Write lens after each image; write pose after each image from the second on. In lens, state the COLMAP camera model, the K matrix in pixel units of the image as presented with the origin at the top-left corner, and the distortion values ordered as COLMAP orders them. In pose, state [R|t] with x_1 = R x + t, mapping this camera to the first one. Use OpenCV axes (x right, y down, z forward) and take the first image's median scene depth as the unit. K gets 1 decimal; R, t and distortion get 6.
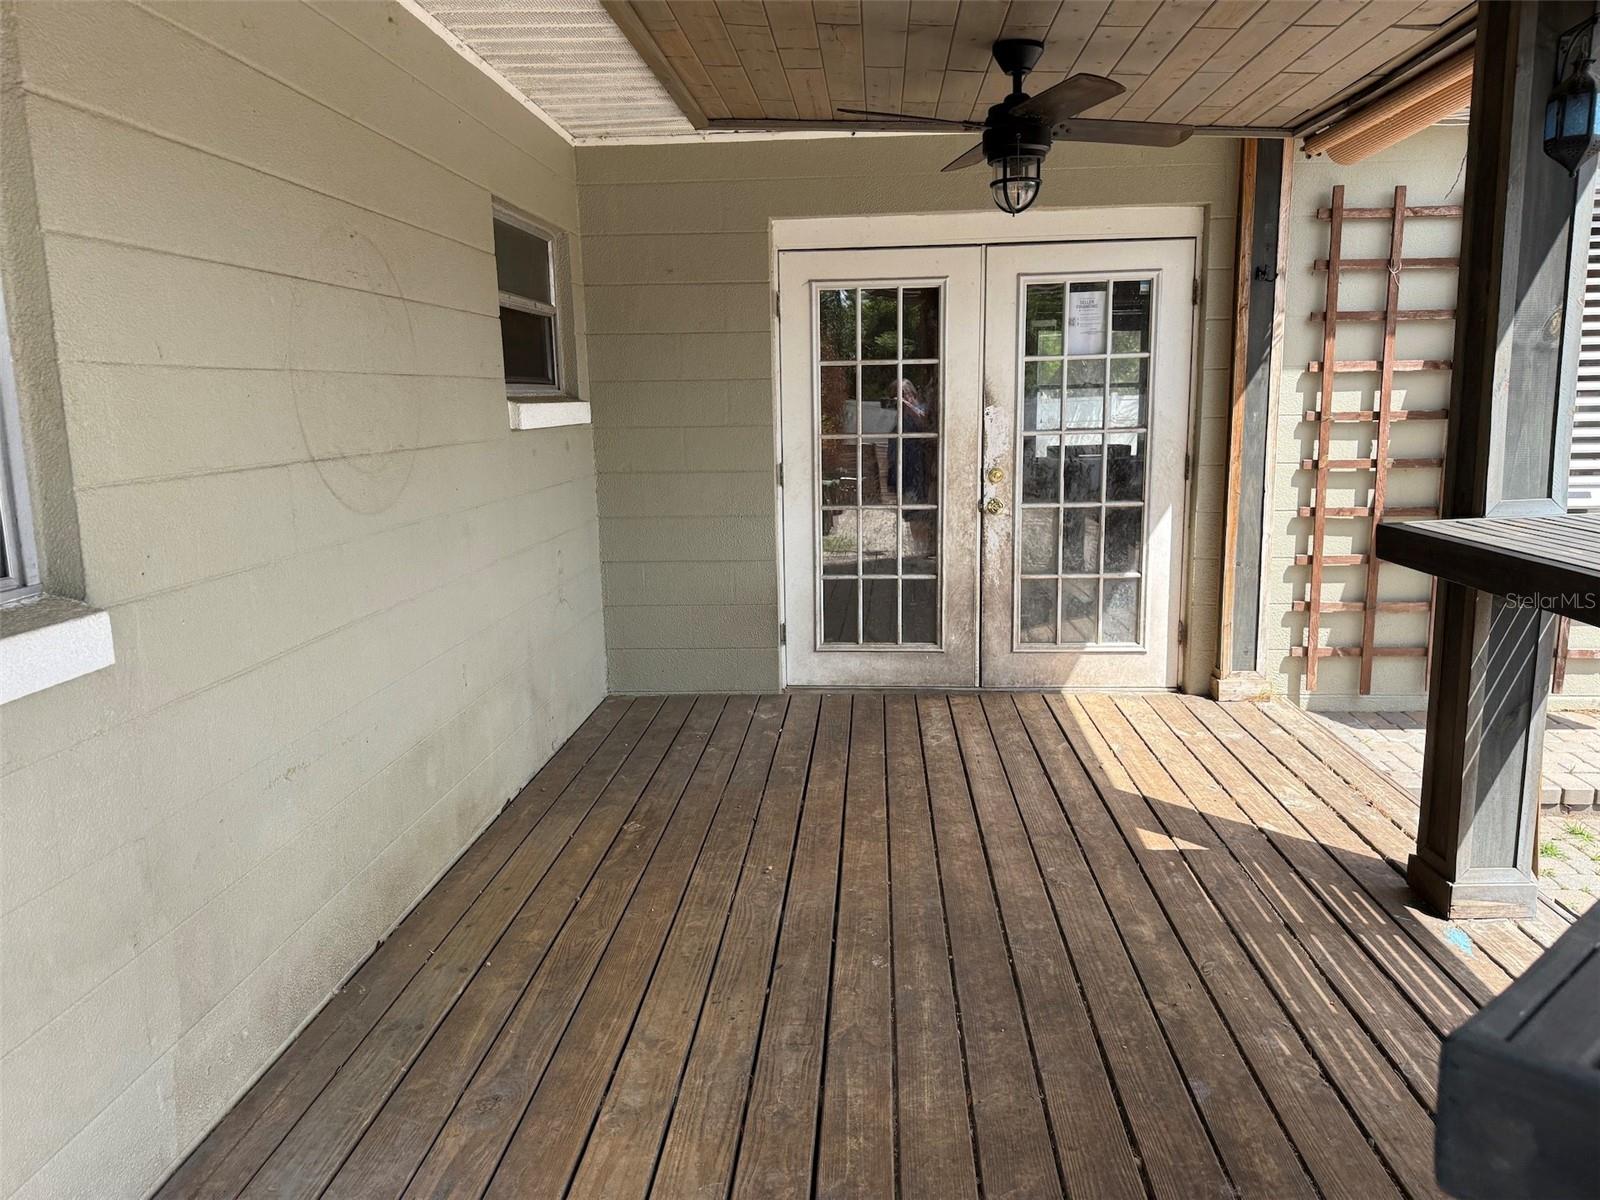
lens RADIAL K [[1105.3, 0, 800.0], [0, 1105.3, 600.0], [0, 0, 1]] dist [0.003498, 0.000596]
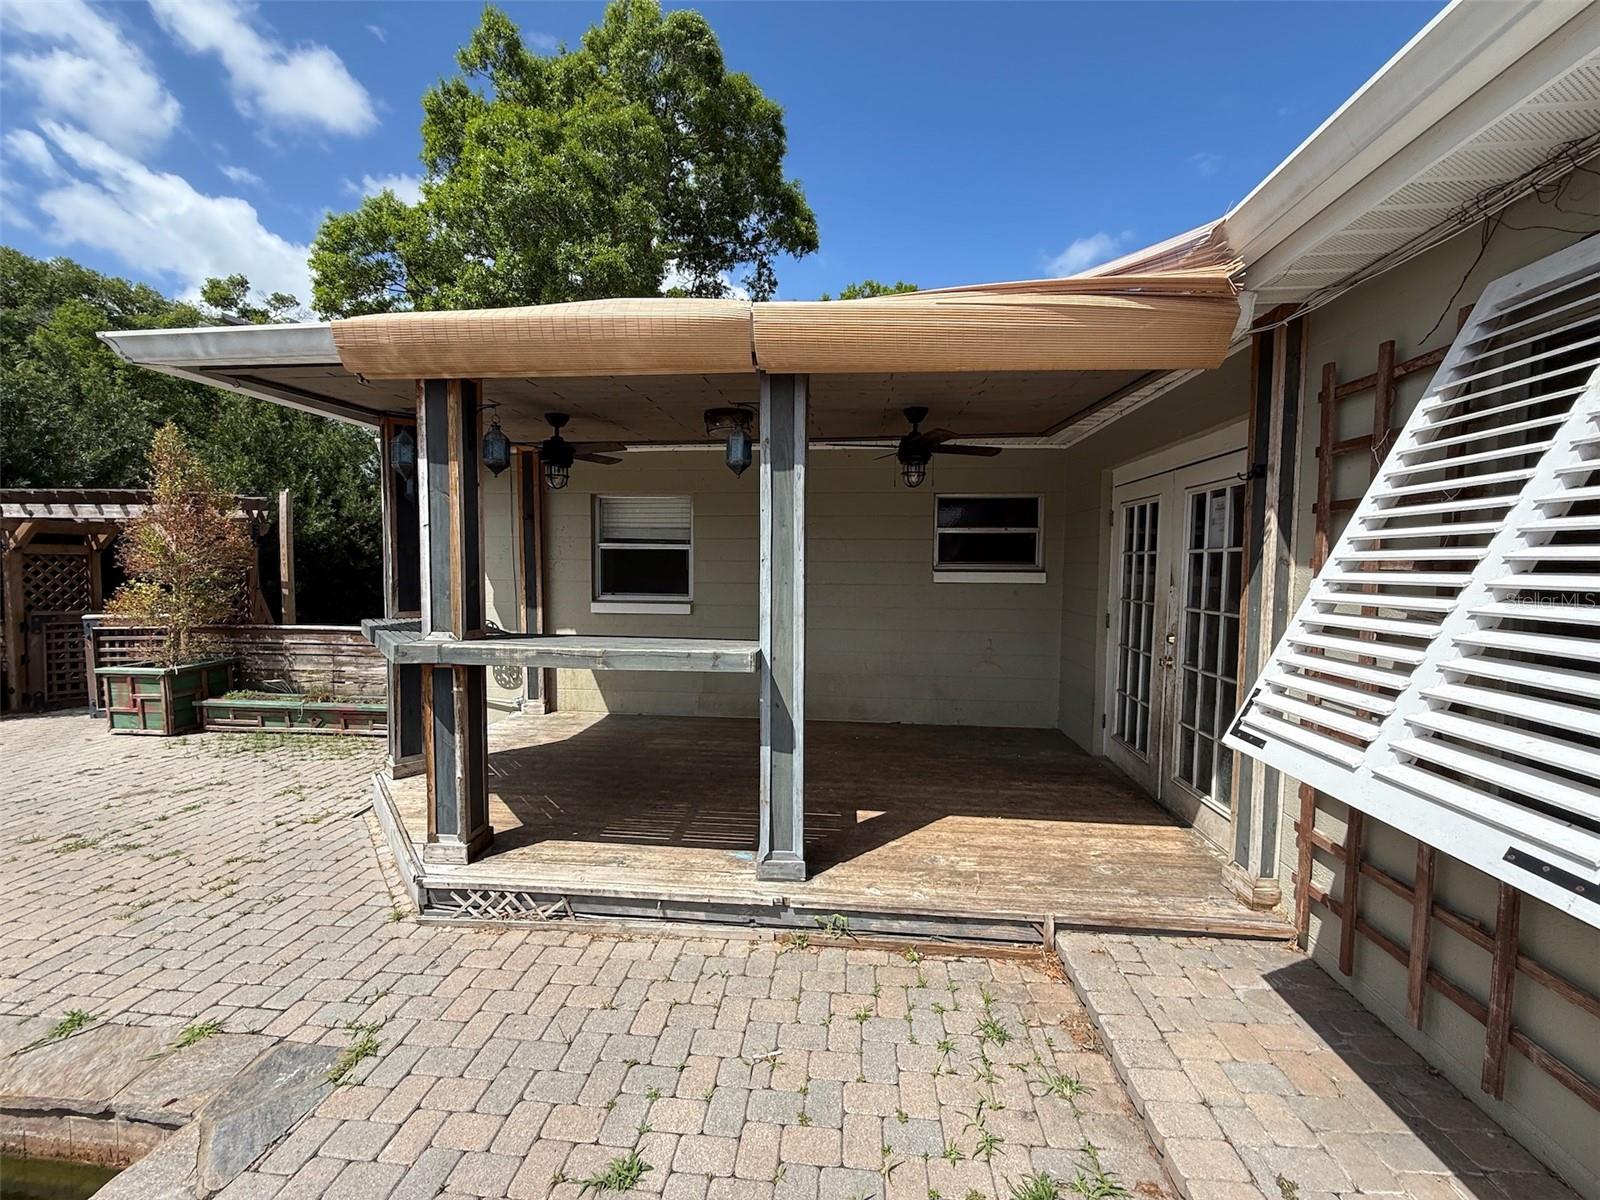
lens RADIAL K [[639.4, 0, 800.0], [0, 639.4, 600.0], [0, 0, 1]] dist [-0.000119, 0.000070]
pose [[-0.025485, 0.072728, -0.997026, 1.157136], [-0.189901, 0.978837, 0.076256, -0.162620], [0.981472, 0.191280, -0.011134, 0.702686]]
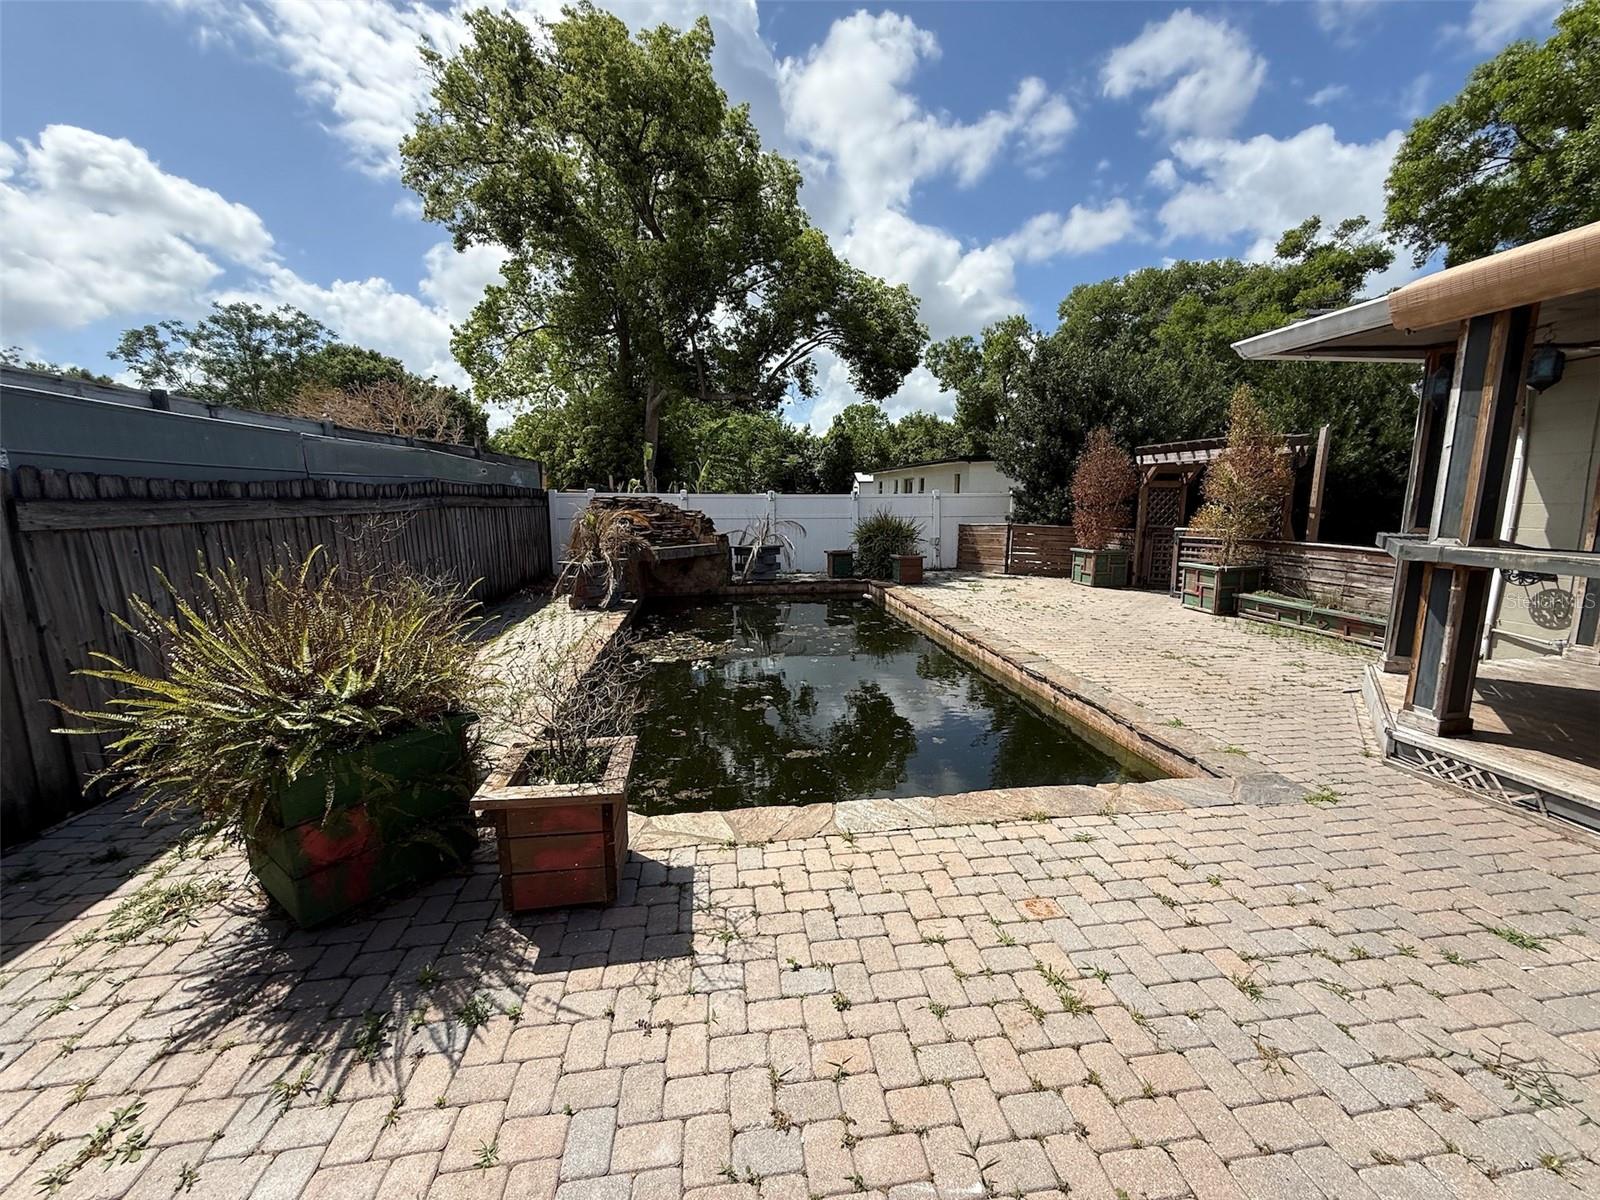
lens RADIAL K [[639.4, 0, 800.0], [0, 639.4, 600.0], [0, 0, 1]] dist [-0.000119, 0.000070]
pose [[-0.979453, 0.054057, -0.194292, 1.660147], [-0.014764, 0.941602, 0.336404, -0.209987], [0.201131, 0.332361, -0.921457, 1.094128]]
